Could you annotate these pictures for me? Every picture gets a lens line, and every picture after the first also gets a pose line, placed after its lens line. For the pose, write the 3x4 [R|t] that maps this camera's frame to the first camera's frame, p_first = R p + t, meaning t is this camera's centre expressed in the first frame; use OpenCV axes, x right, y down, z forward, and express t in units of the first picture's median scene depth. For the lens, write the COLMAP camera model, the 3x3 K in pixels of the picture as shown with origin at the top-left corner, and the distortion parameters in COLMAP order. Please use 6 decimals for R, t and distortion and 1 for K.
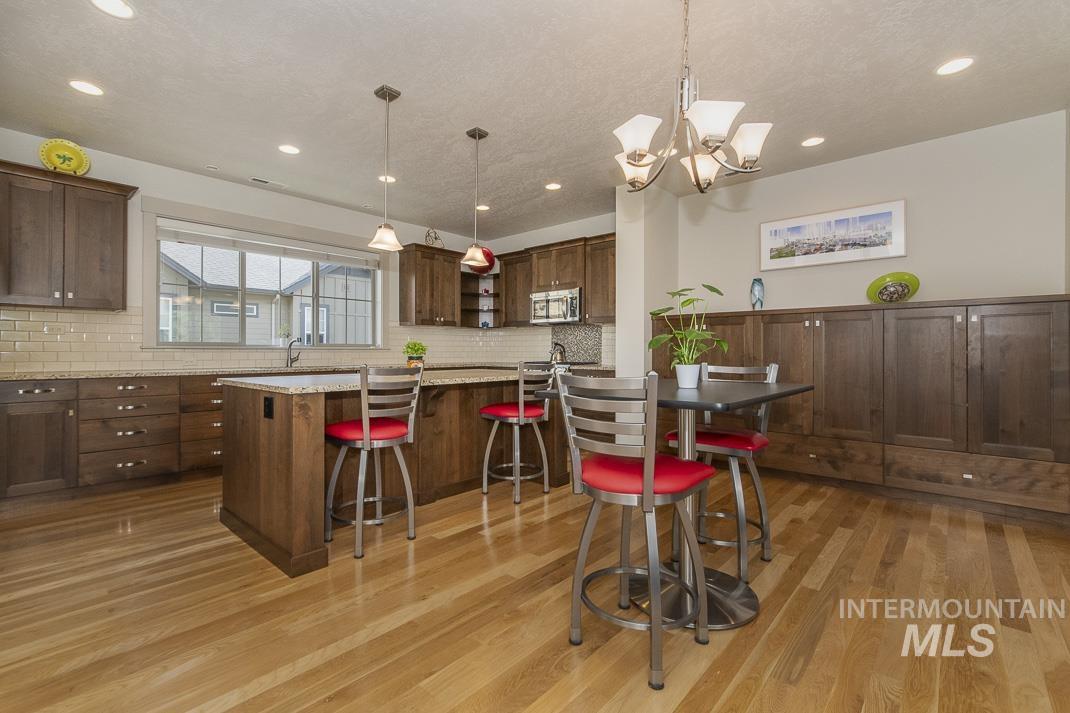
lens RADIAL K [[473.5, 0, 520.6], [0, 473.5, 350.1], [0, 0, 1]] dist [-0.000390, 0.000055]
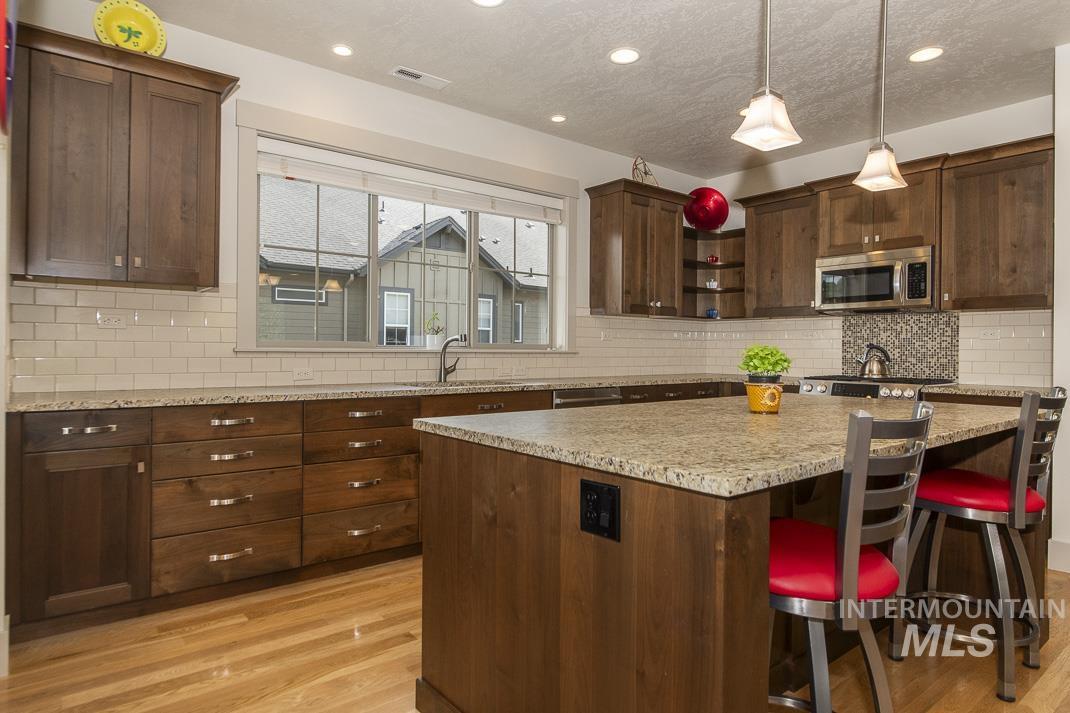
lens RADIAL K [[612.6, 0, 530.1], [0, 612.6, 350.0], [0, 0, 1]] dist [-0.003348, -0.002728]
pose [[0.987421, 0.007131, -0.157955, -0.303372], [-0.006595, 0.999971, 0.003914, -0.011499], [0.157978, -0.002823, 0.987439, 0.283782]]
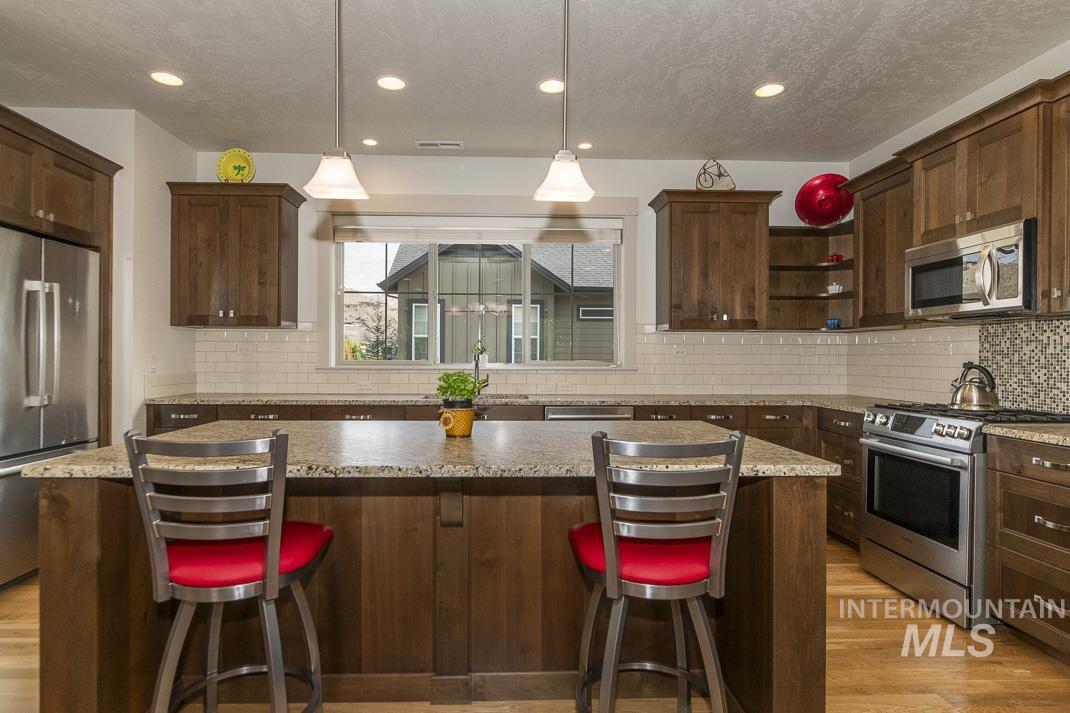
lens RADIAL K [[583.4, 0, 519.1], [0, 583.4, 356.5], [0, 0, 1]] dist [-0.001863, -0.000512]
pose [[0.704533, 0.002639, -0.709666, 0.224985], [-0.001611, 0.999996, 0.002118, -0.029252], [0.709669, -0.000349, 0.704535, 0.507246]]
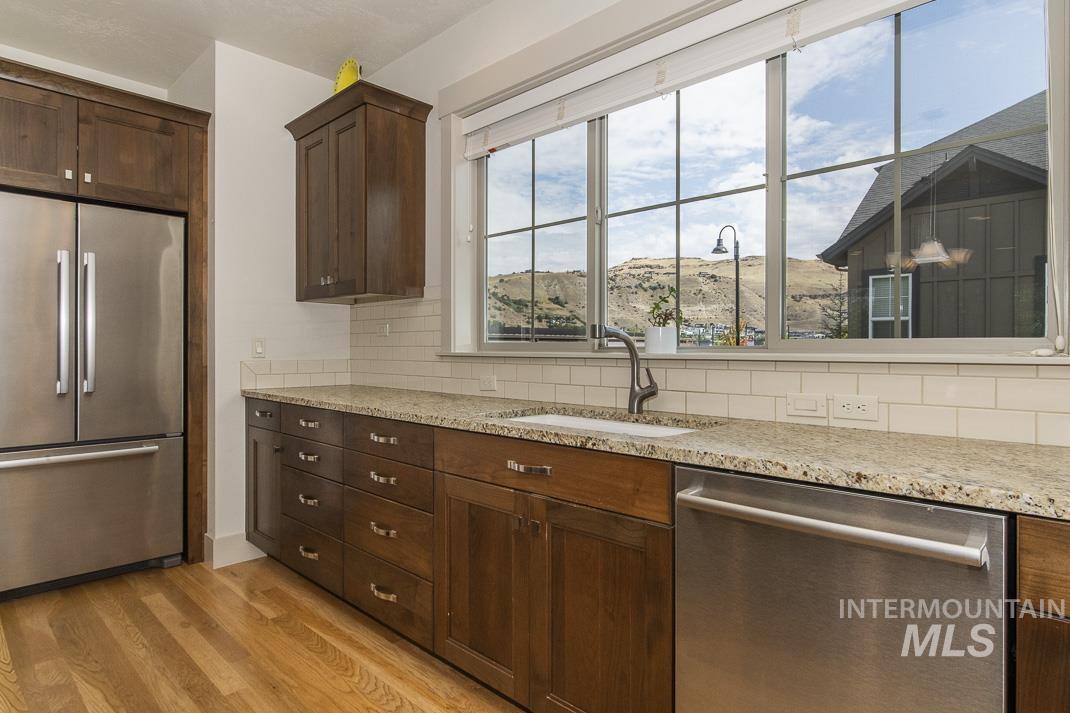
lens RADIAL K [[586.1, 0, 532.8], [0, 586.1, 349.2], [0, 0, 1]] dist [-0.002784, -0.000515]
pose [[-0.022478, -0.000419, -0.999747, -0.084764], [0.002440, 0.999997, -0.000474, -0.010703], [0.999744, -0.002450, -0.022477, 1.128053]]
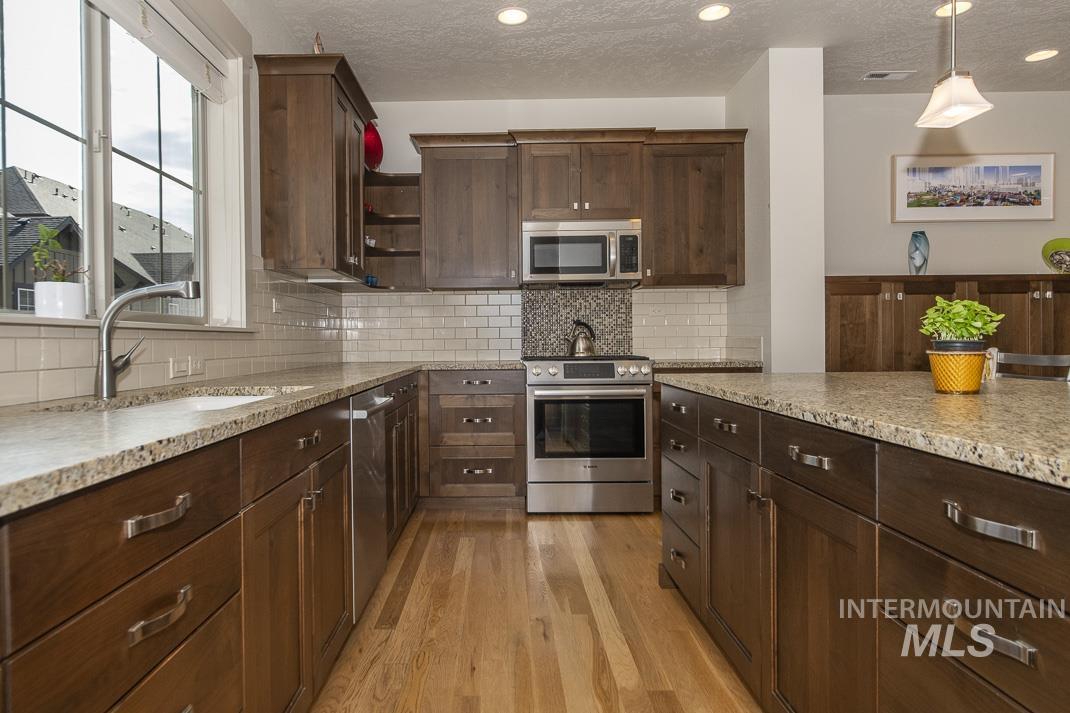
lens RADIAL K [[644.8, 0, 476.5], [0, 644.8, 353.5], [0, 0, 1]] dist [-0.015396, -0.001424]
pose [[0.761676, -0.019388, 0.647668, -0.675680], [0.008197, 0.999761, 0.020288, 0.009464], [-0.647907, -0.010143, 0.761652, 0.735055]]
